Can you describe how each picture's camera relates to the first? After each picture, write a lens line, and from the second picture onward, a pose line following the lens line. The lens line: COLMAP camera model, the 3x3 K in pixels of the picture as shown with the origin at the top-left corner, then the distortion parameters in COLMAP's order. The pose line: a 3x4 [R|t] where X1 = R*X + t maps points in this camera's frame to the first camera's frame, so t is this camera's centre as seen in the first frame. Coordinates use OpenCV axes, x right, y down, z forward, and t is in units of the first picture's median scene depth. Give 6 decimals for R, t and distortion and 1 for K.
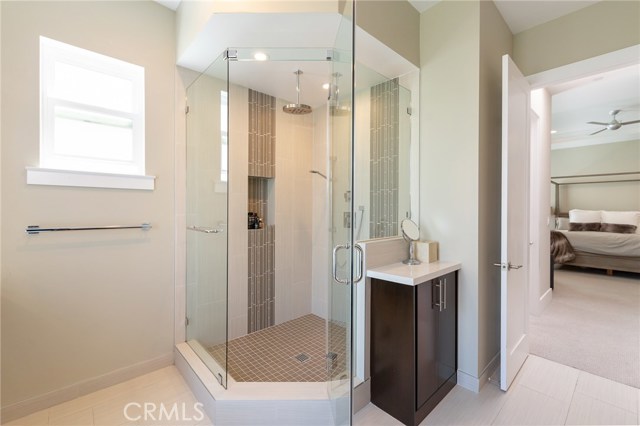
lens RADIAL K [[275.4, 0, 319.4], [0, 275.4, 208.0], [0, 0, 1]] dist [0.000331, 0.000087]
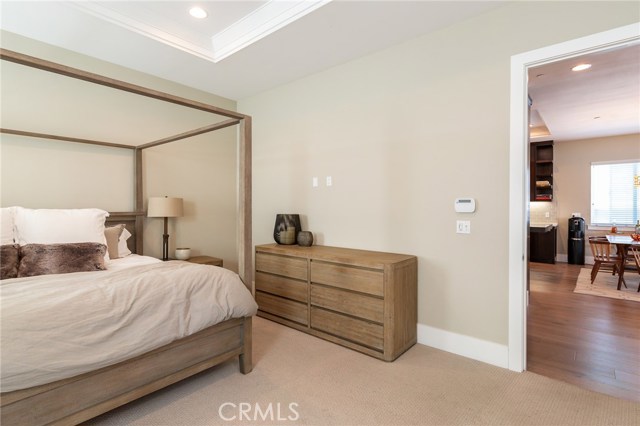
lens RADIAL K [[315.5, 0, 318.9], [0, 315.5, 208.5], [0, 0, 1]] dist [0.001738, 0.000044]
pose [[-0.128047, -0.006925, 0.991744, 0.630671], [-0.000168, 0.999976, 0.006960, 0.008885], [-0.991768, 0.000724, -0.128045, 0.723063]]
